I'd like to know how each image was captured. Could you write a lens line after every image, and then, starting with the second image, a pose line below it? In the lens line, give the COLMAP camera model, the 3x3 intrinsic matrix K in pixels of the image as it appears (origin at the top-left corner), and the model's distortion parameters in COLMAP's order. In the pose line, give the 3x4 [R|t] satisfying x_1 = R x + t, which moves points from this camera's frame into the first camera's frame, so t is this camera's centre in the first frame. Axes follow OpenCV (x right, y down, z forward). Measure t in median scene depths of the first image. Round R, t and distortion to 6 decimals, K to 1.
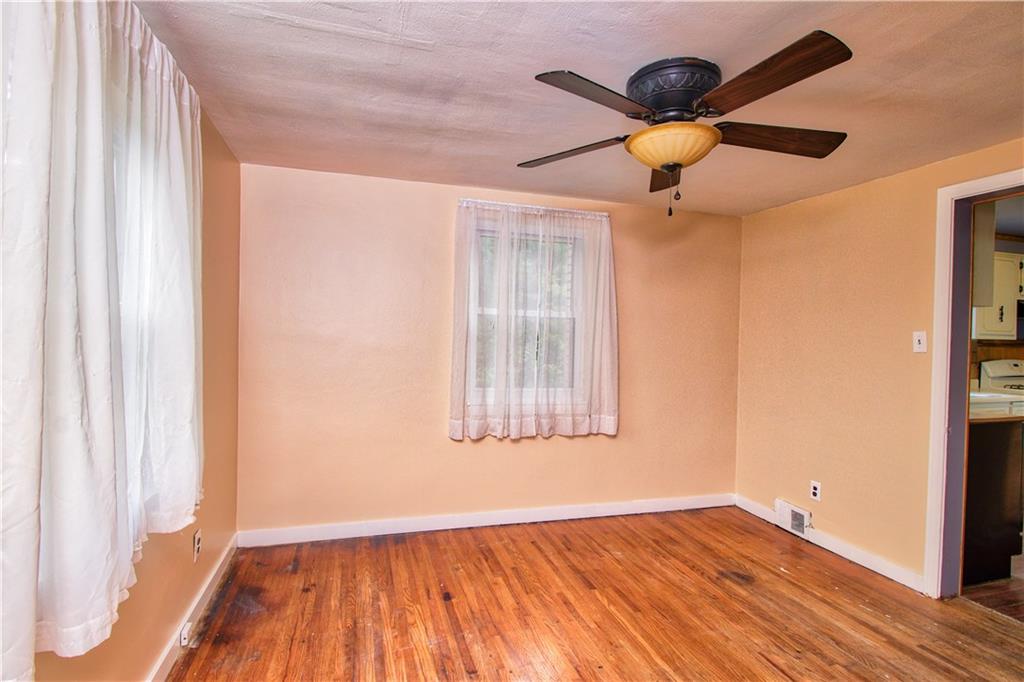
lens RADIAL K [[527.1, 0, 517.7], [0, 527.1, 342.7], [0, 0, 1]] dist [-0.014481, -0.002850]
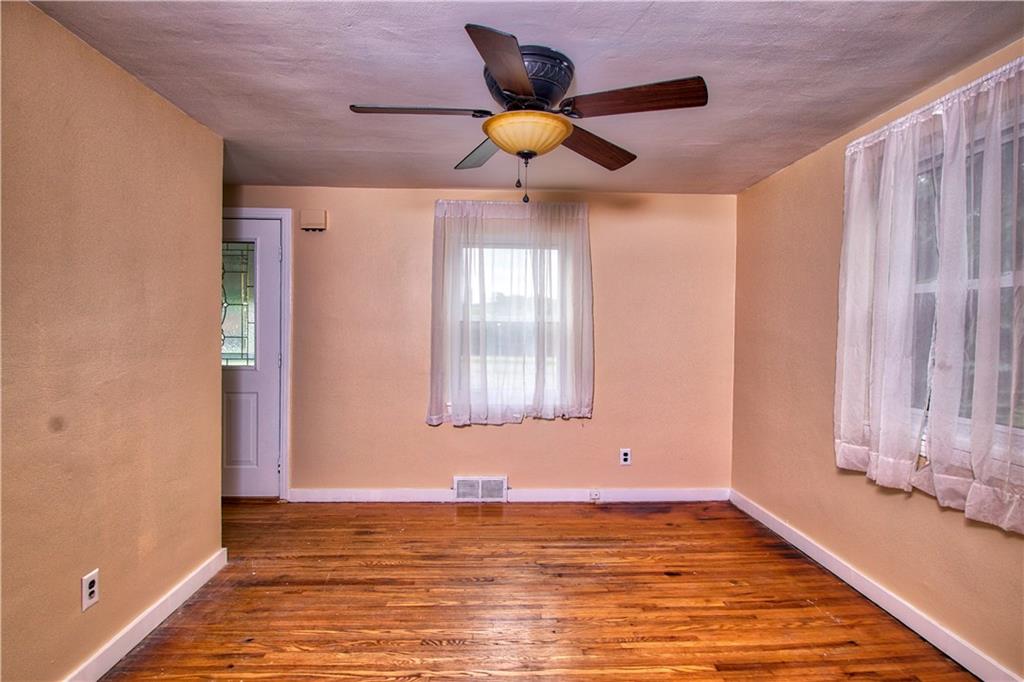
lens RADIAL K [[527.1, 0, 514.4], [0, 527.1, 340.6], [0, 0, 1]] dist [-0.014481, -0.002850]
pose [[-0.257872, 0.004337, -0.966169, 0.962592], [-0.025508, 0.999611, 0.011295, -0.002156], [0.965842, 0.027557, -0.257661, 0.919092]]
